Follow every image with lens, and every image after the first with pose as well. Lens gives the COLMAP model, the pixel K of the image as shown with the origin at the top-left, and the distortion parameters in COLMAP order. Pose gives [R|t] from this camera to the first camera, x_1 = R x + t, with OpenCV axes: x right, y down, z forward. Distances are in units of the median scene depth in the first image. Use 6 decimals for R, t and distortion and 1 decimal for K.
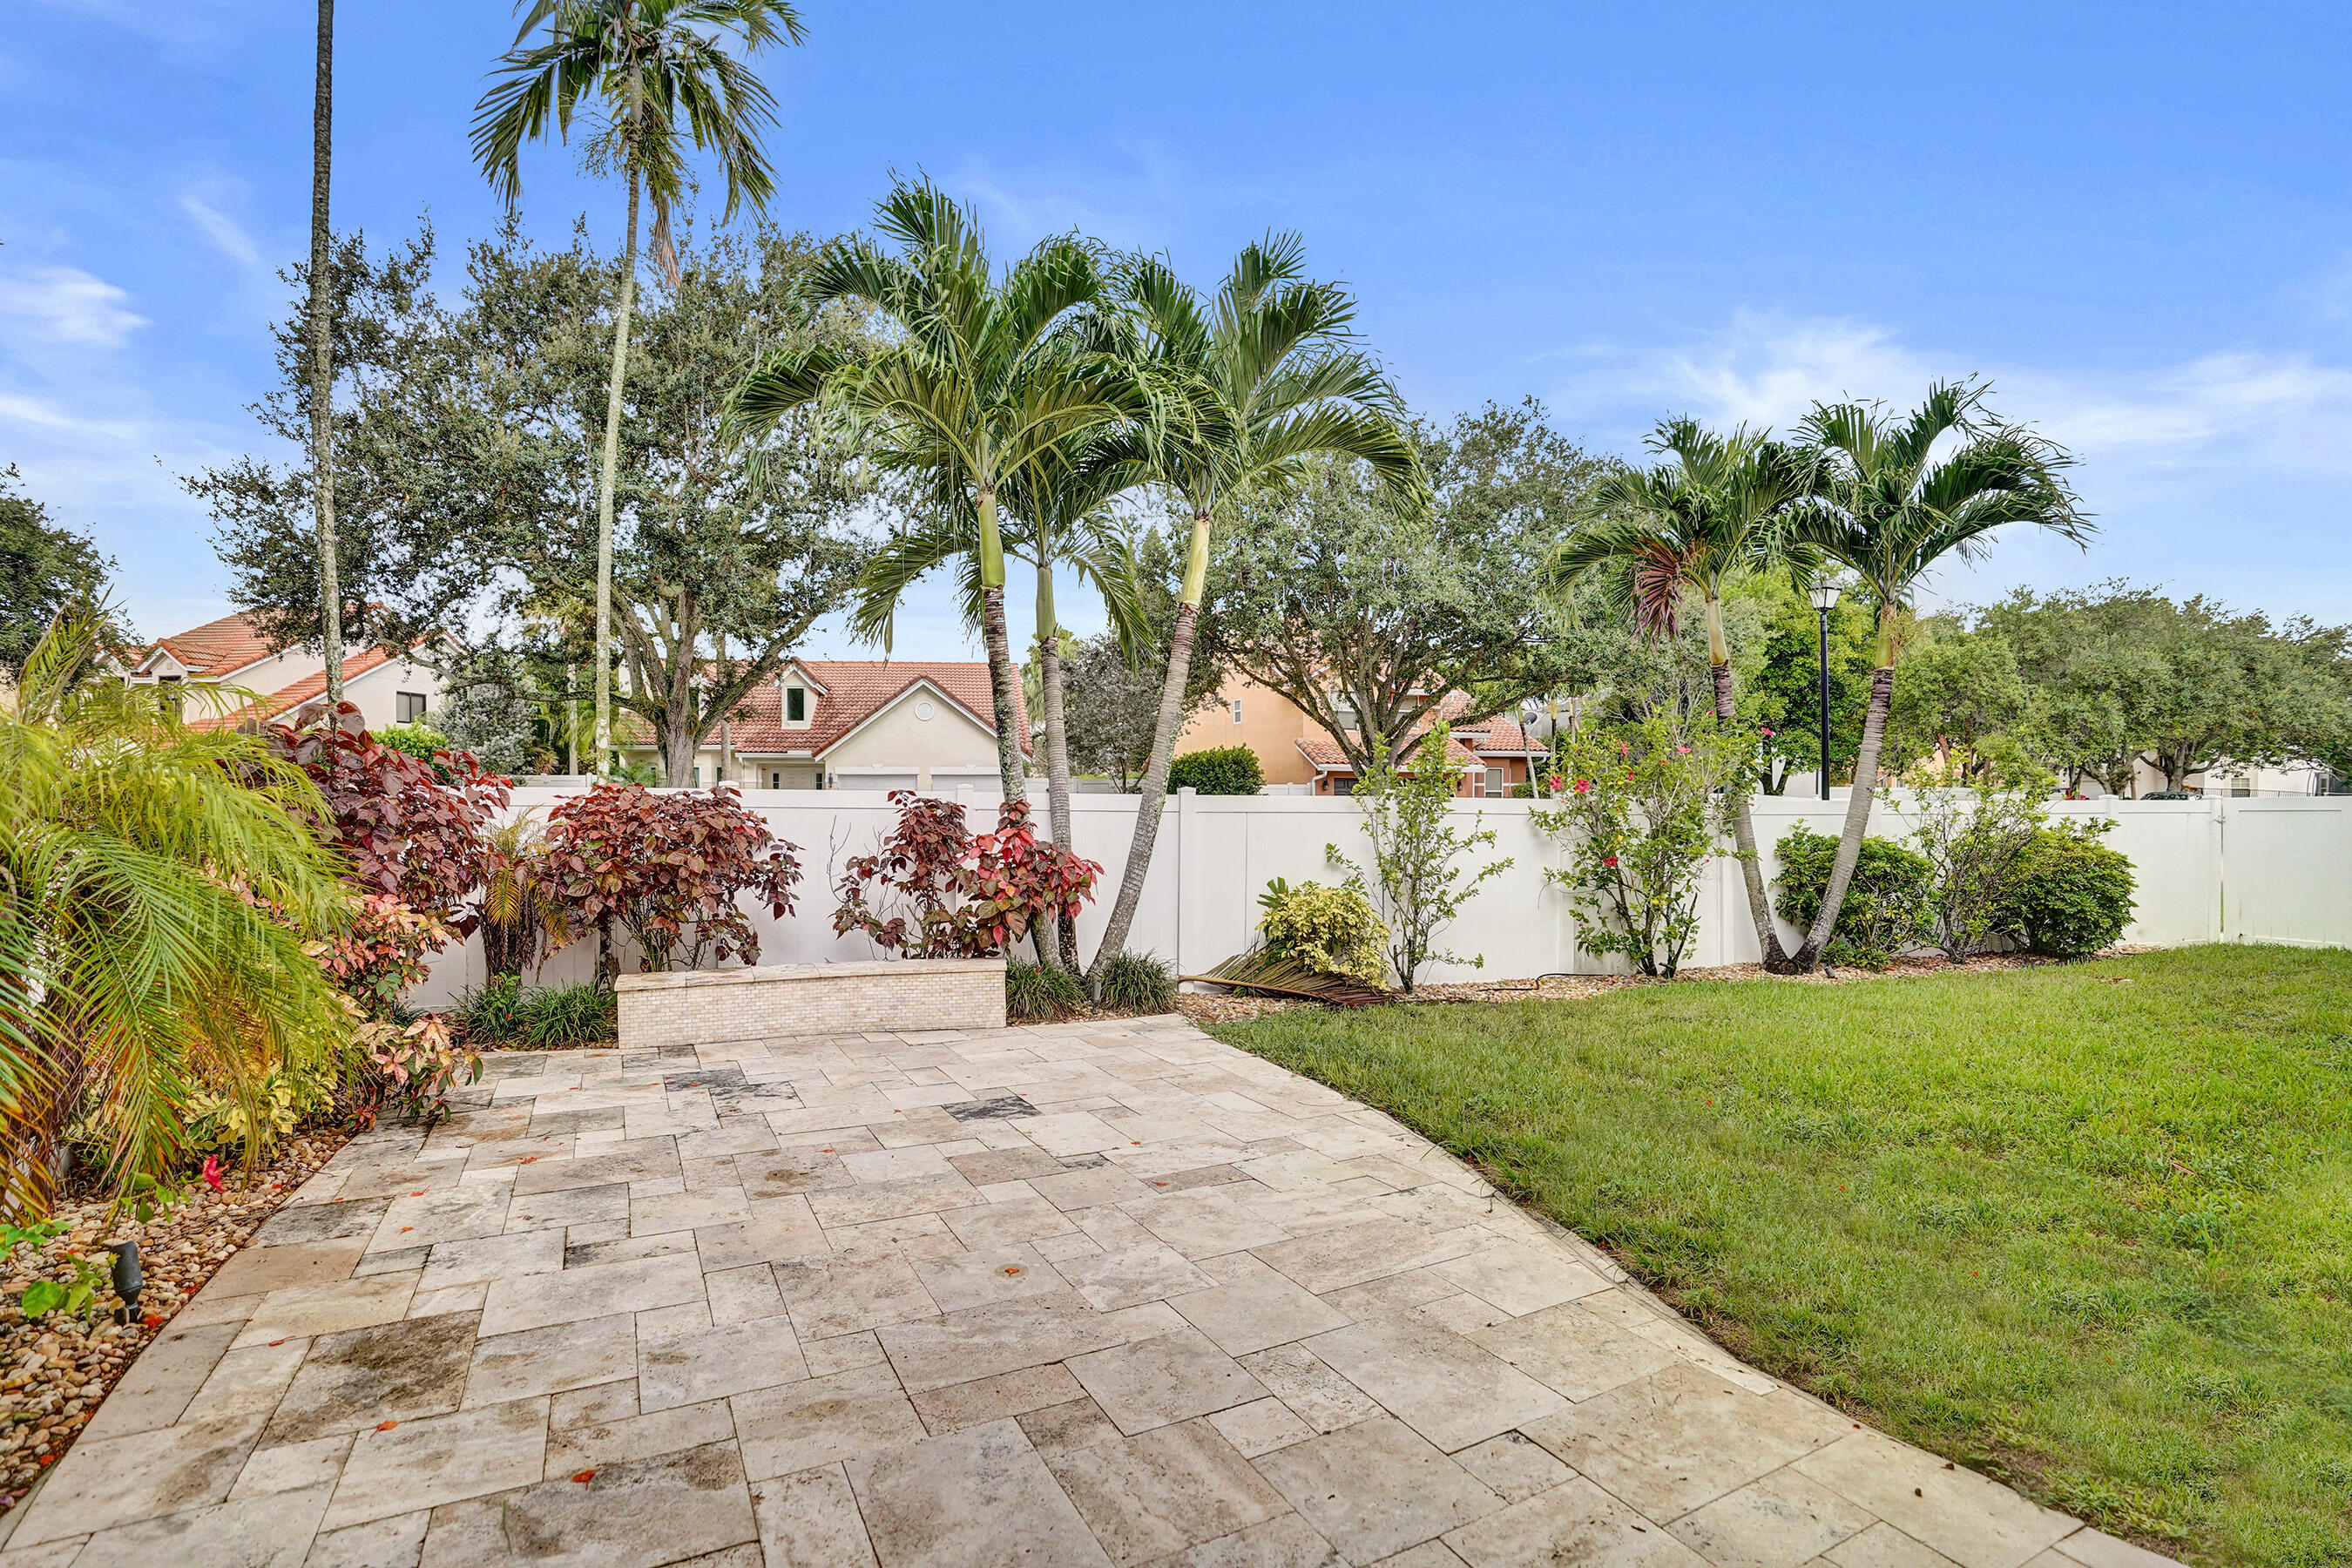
lens RADIAL K [[1100.7, 0, 1142.4], [0, 1100.7, 815.2], [0, 0, 1]] dist [-0.061291, 0.022740]
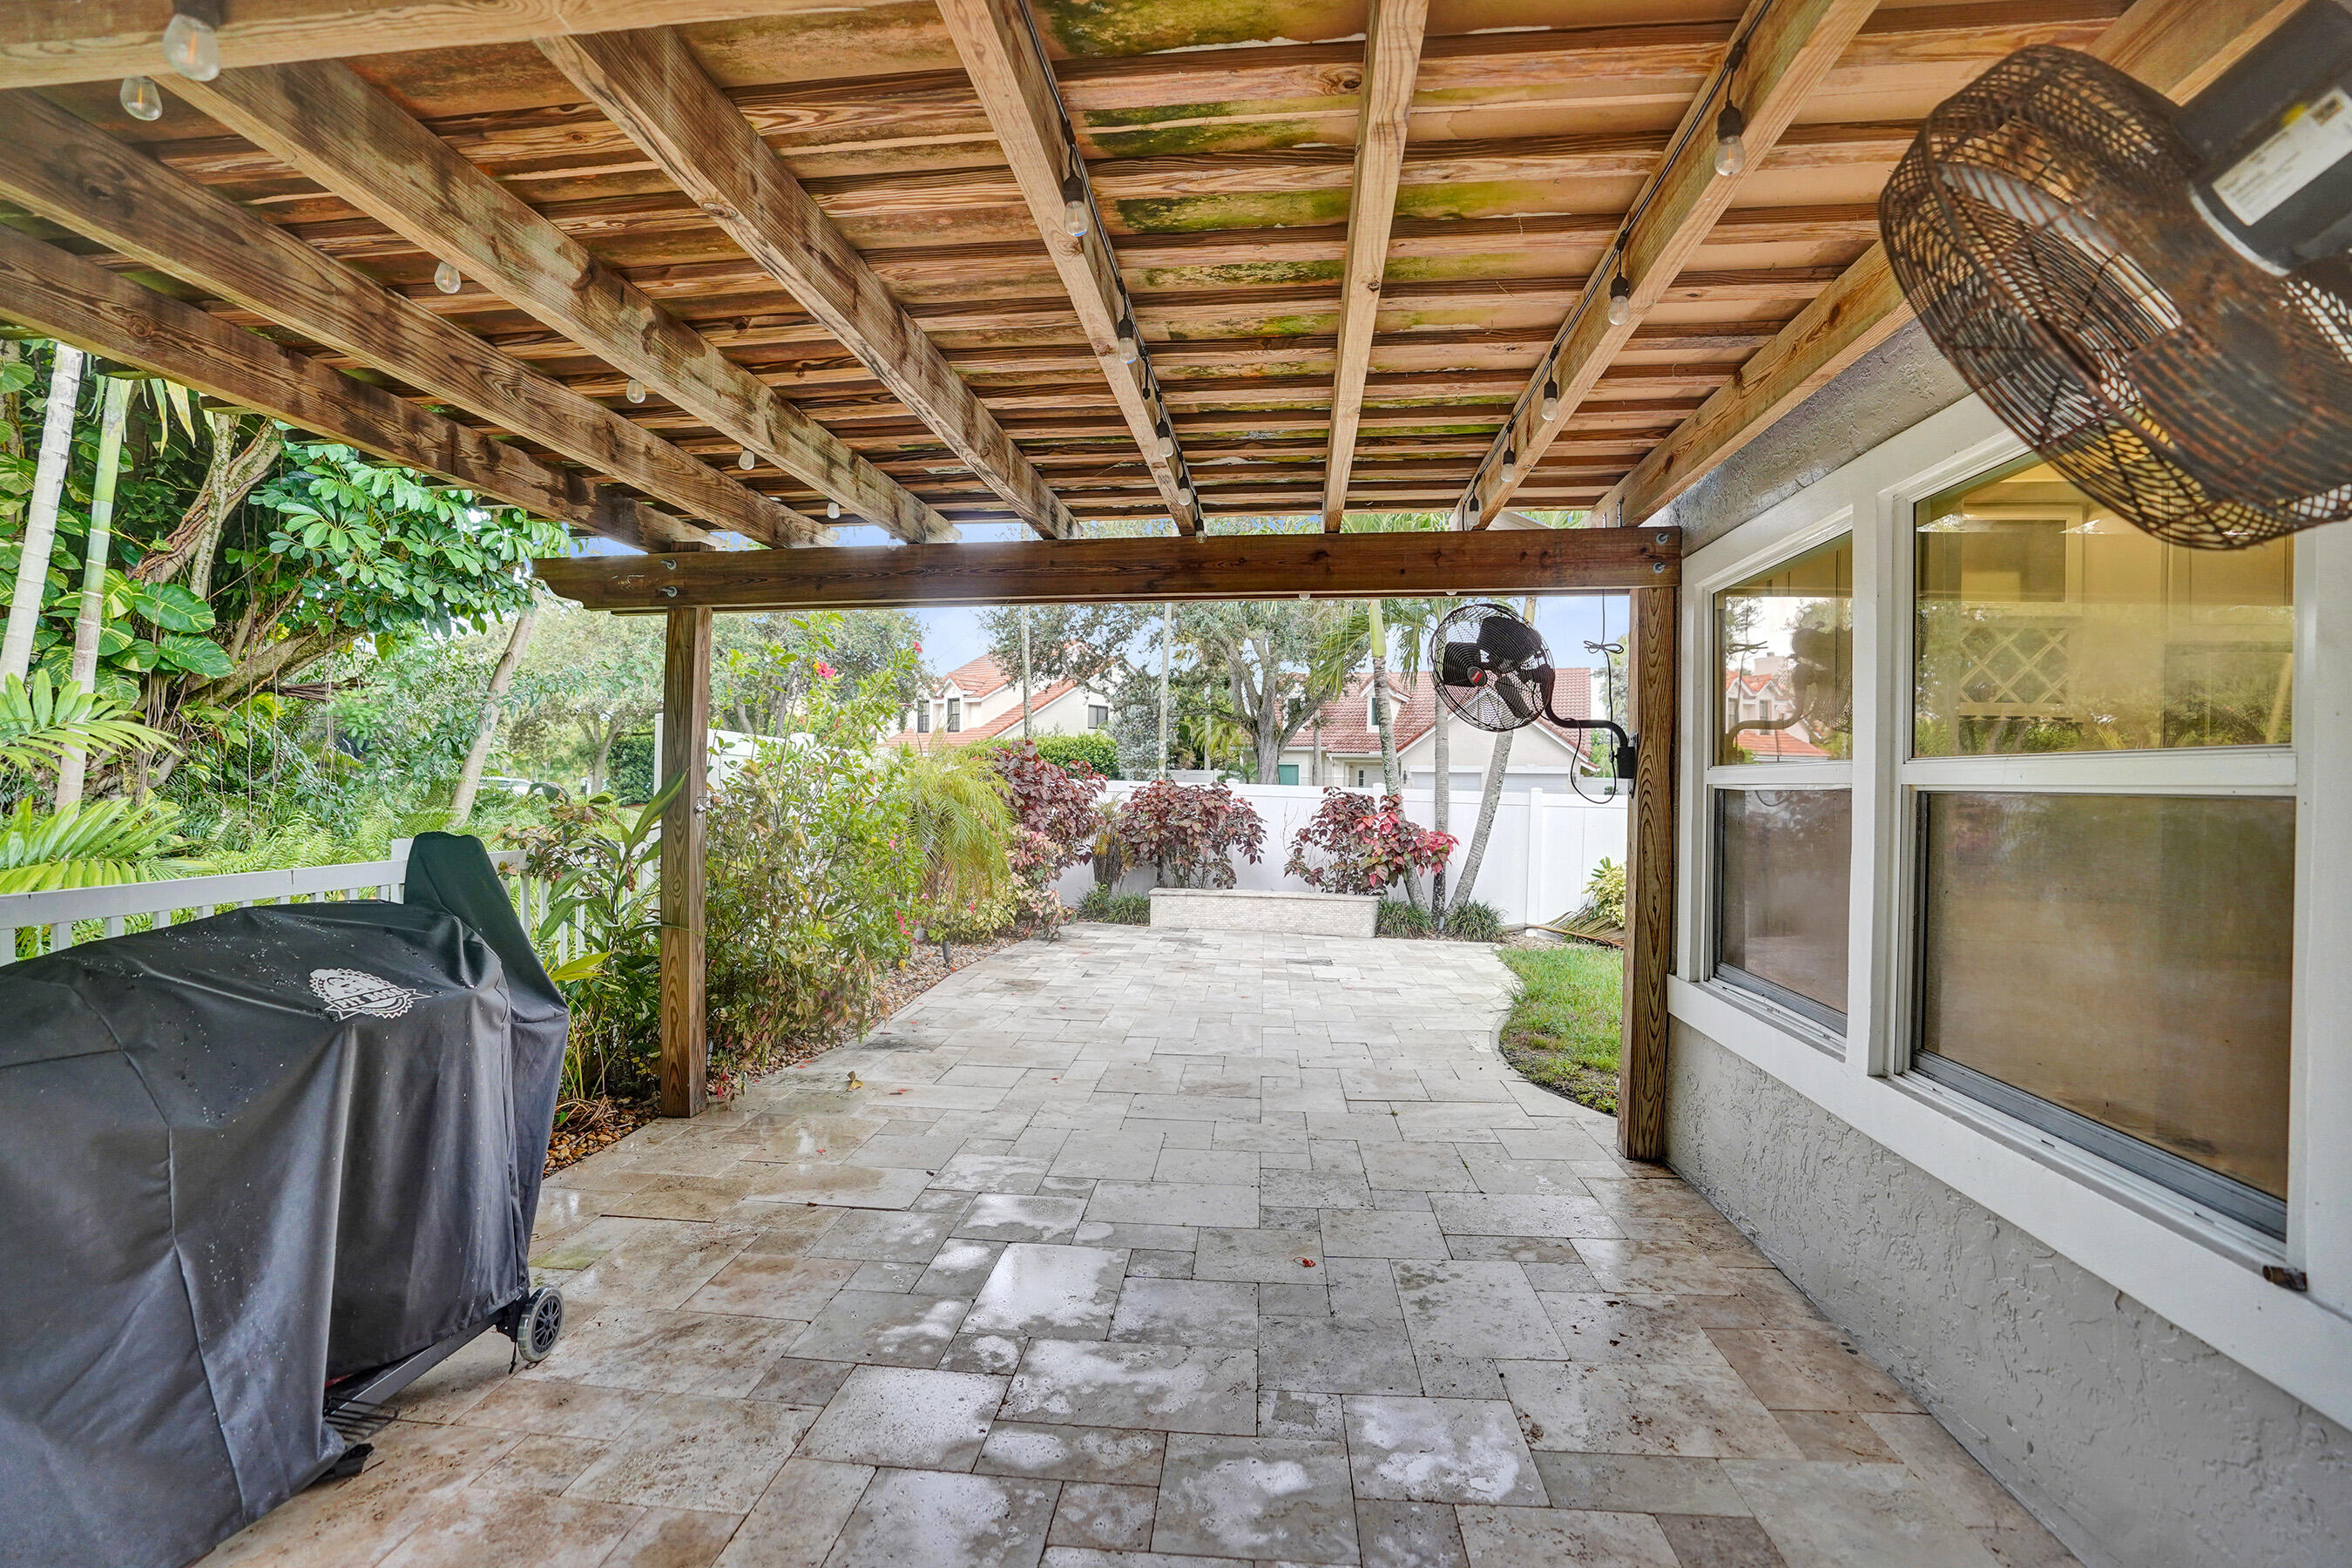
lens RADIAL K [[1100.7, 0, 1179.4], [0, 1100.7, 789.3], [0, 0, 1]] dist [-0.061291, 0.022740]
pose [[0.860726, 0.016485, -0.508802, 0.355822], [-0.026223, 0.999584, -0.011974, 0.005379], [0.508393, 0.023649, 0.860800, -0.407701]]
